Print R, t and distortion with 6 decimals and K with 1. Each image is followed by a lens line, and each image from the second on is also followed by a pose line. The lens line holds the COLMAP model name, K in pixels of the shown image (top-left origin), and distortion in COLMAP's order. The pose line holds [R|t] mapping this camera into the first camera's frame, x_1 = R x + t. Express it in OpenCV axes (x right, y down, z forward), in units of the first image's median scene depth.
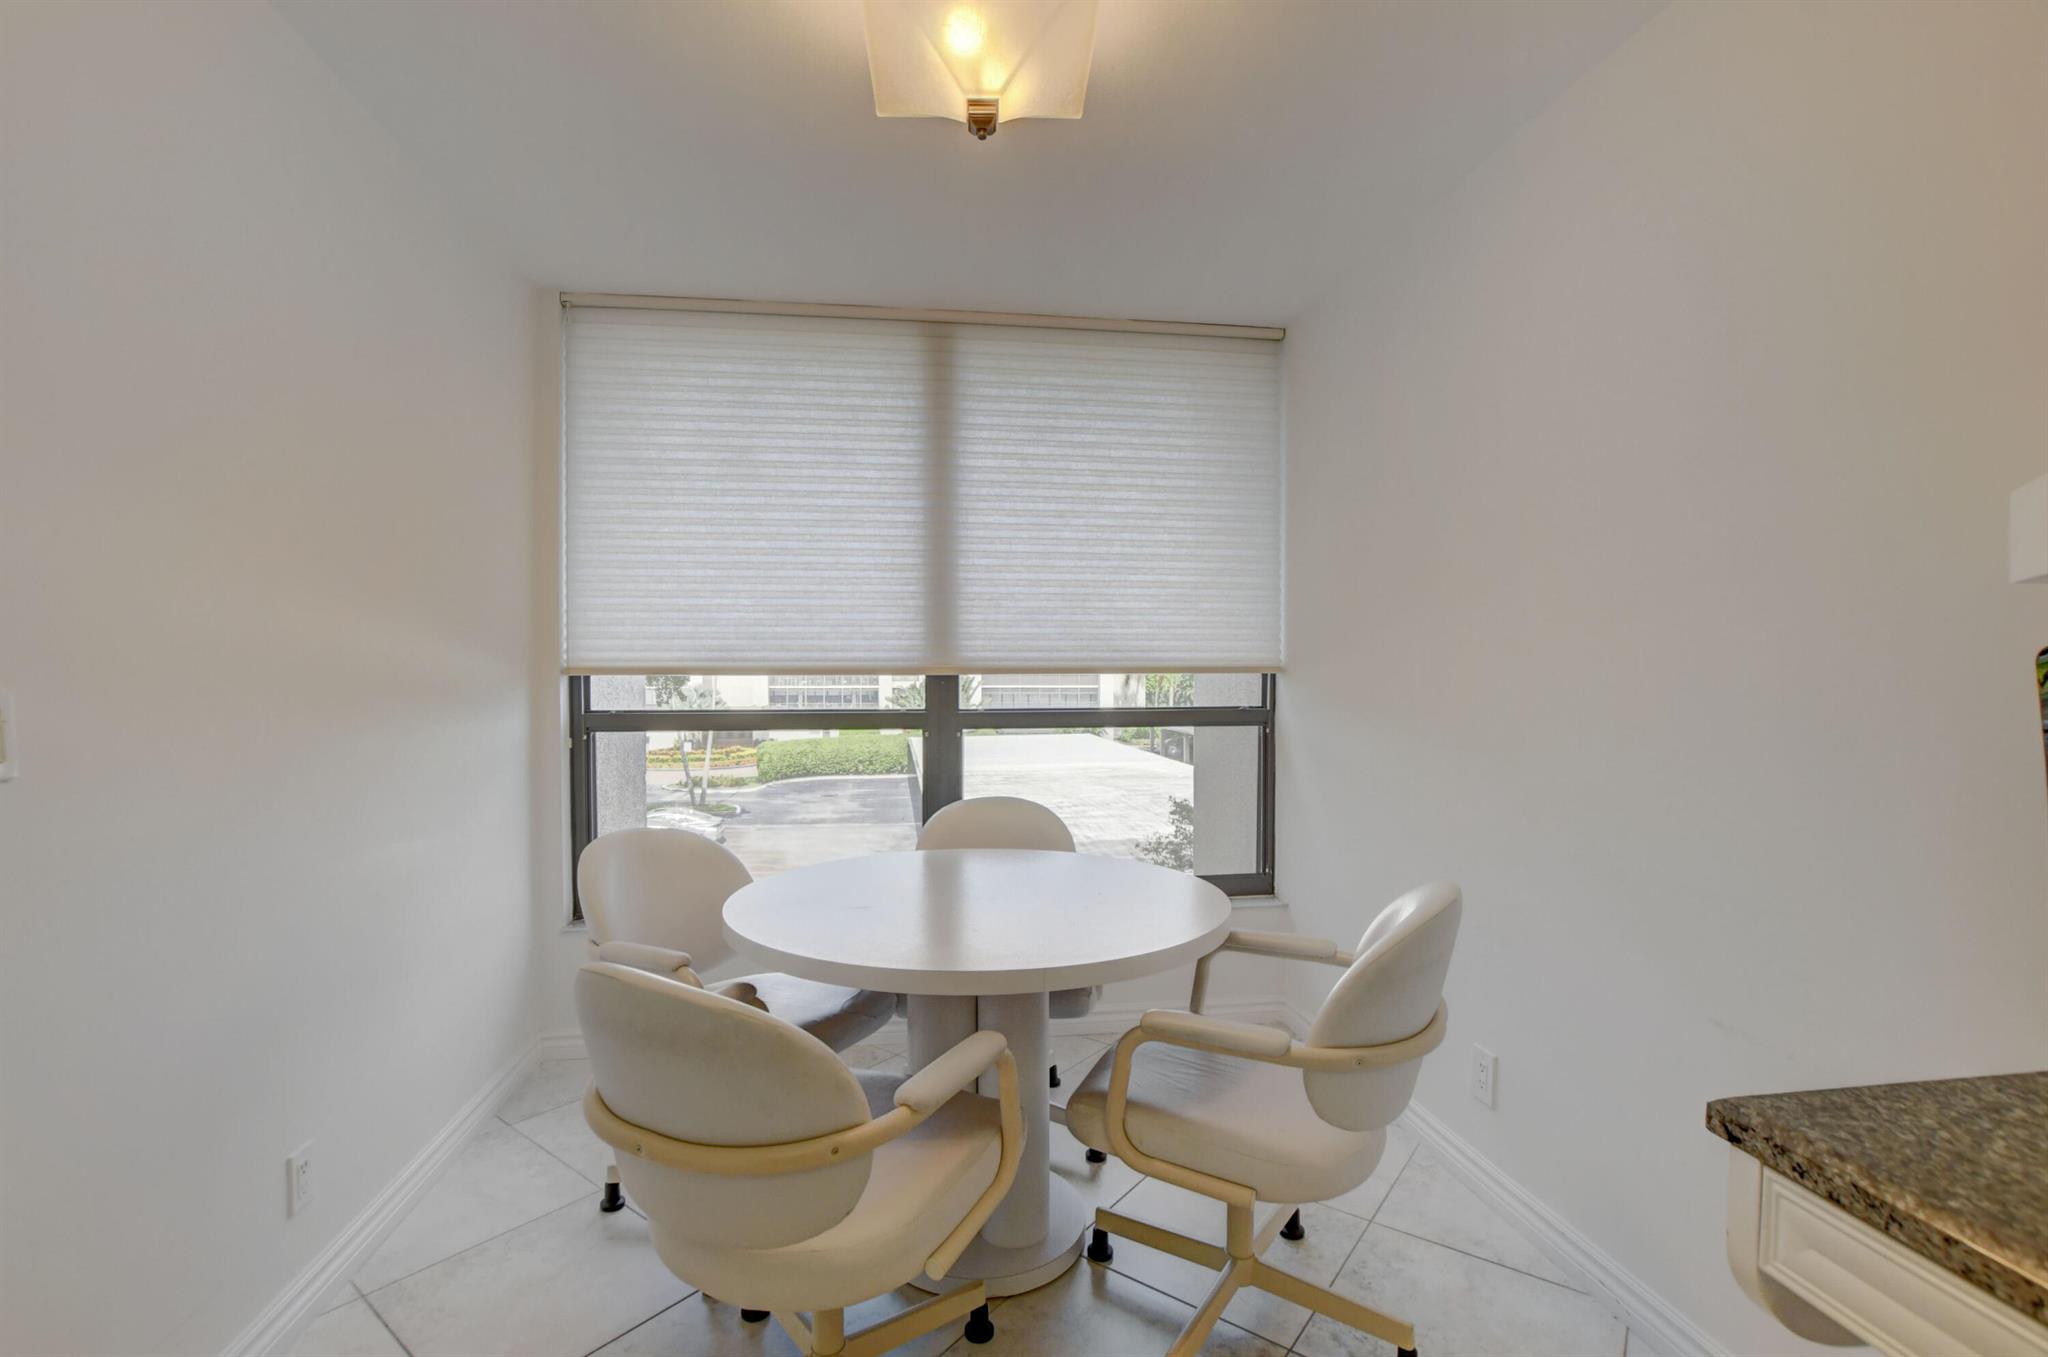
lens RADIAL K [[905.6, 0, 1027.2], [0, 905.6, 692.6], [0, 0, 1]] dist [-0.025090, 0.002592]
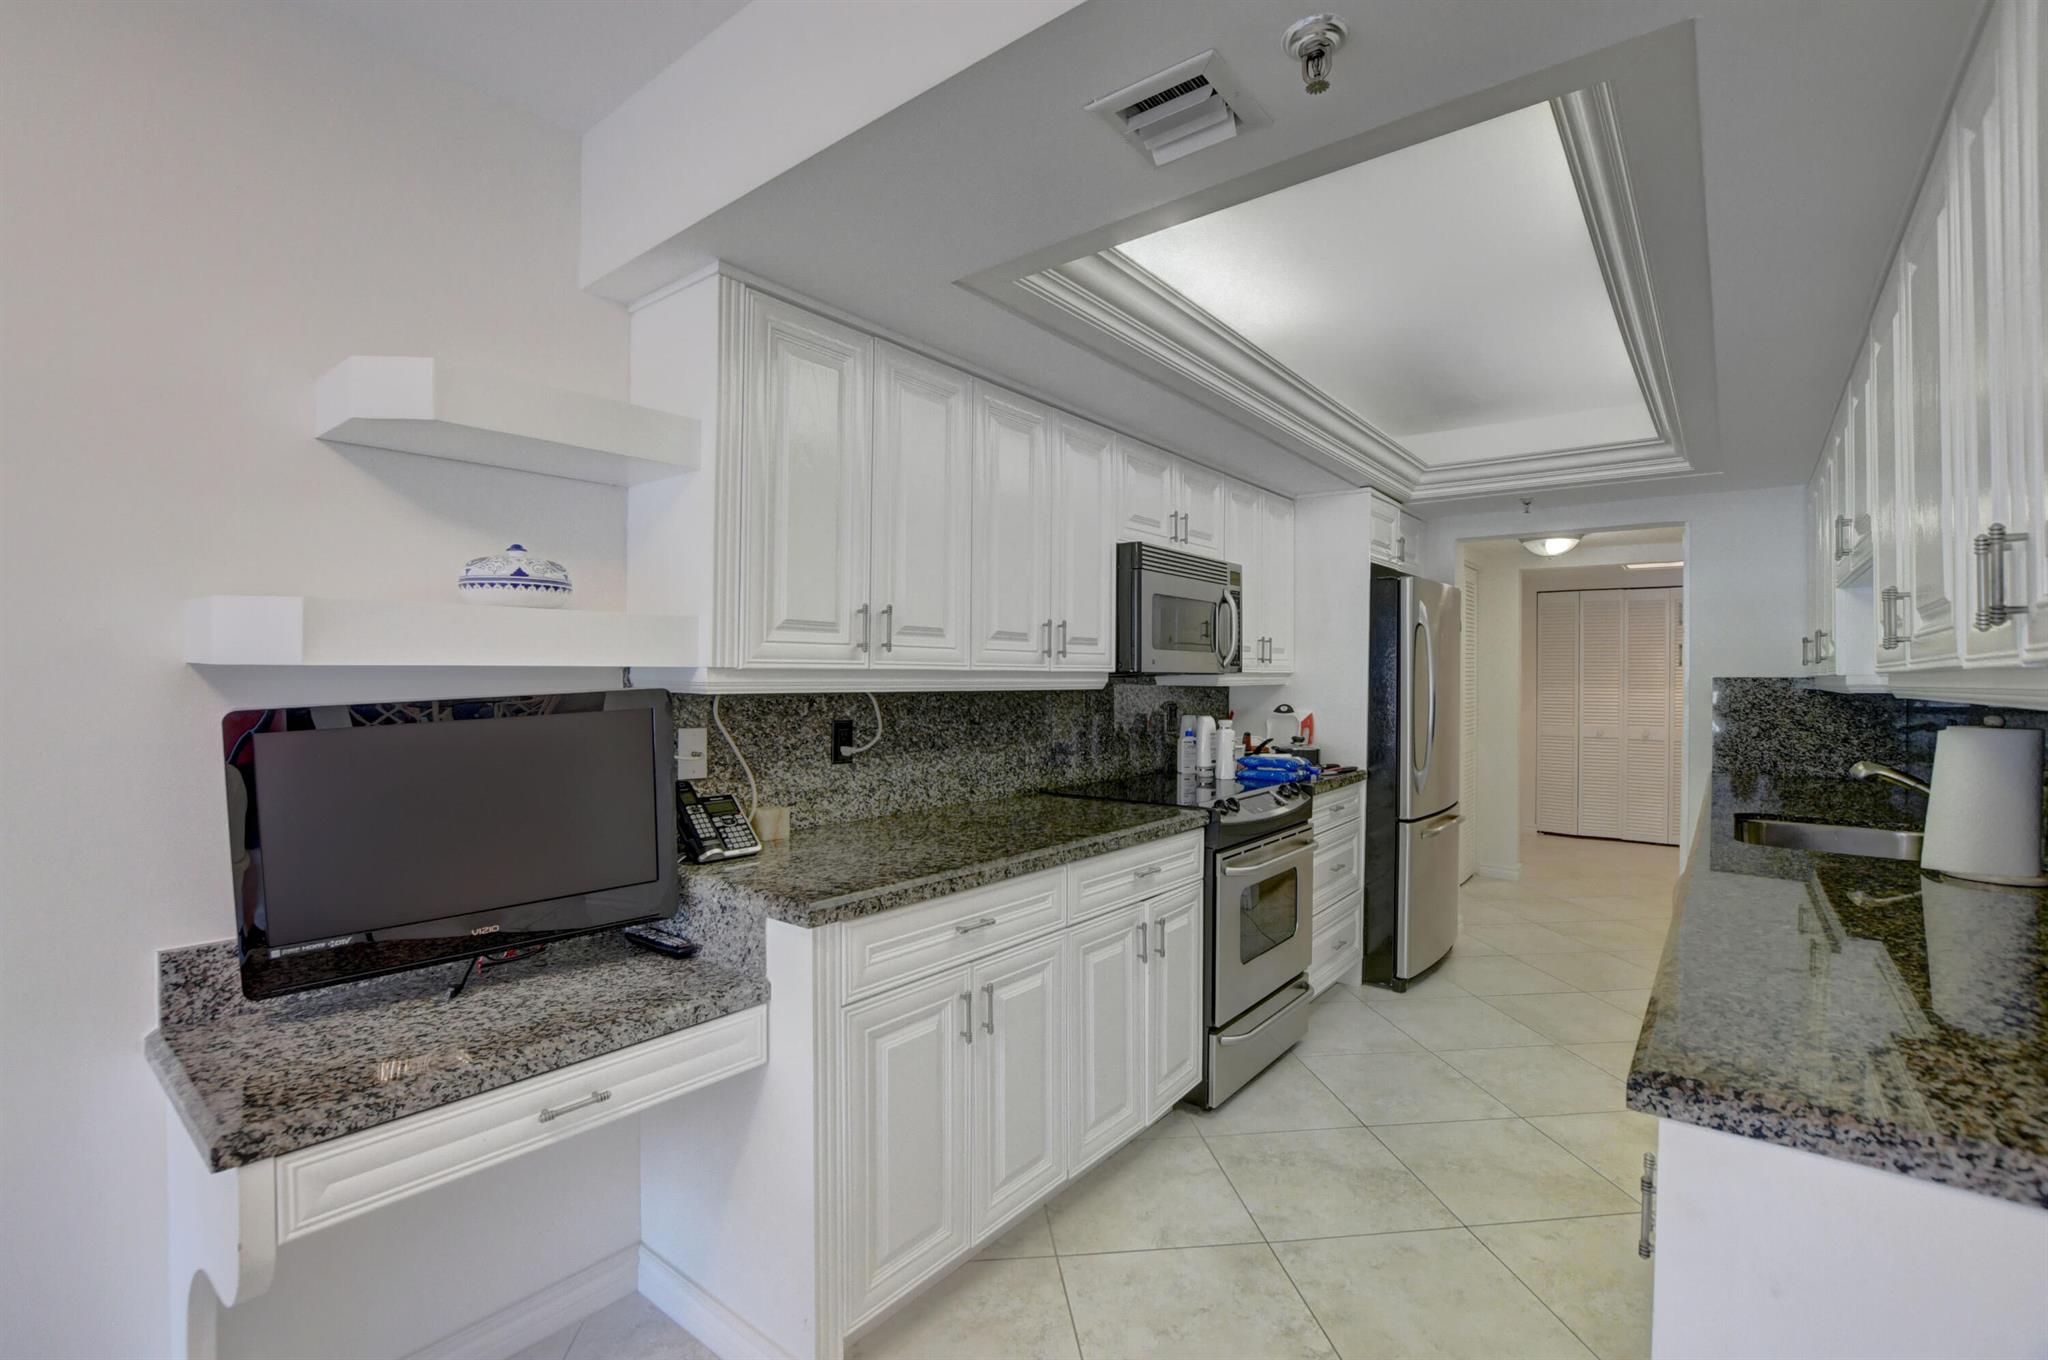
lens RADIAL K [[905.6, 0, 1012.7], [0, 905.6, 671.5], [0, 0, 1]] dist [-0.025090, 0.002592]
pose [[-0.672040, 0.013163, 0.740398, -0.374047], [0.022591, 0.999741, 0.002732, -0.046542], [-0.740170, 0.018563, -0.672163, 0.579638]]
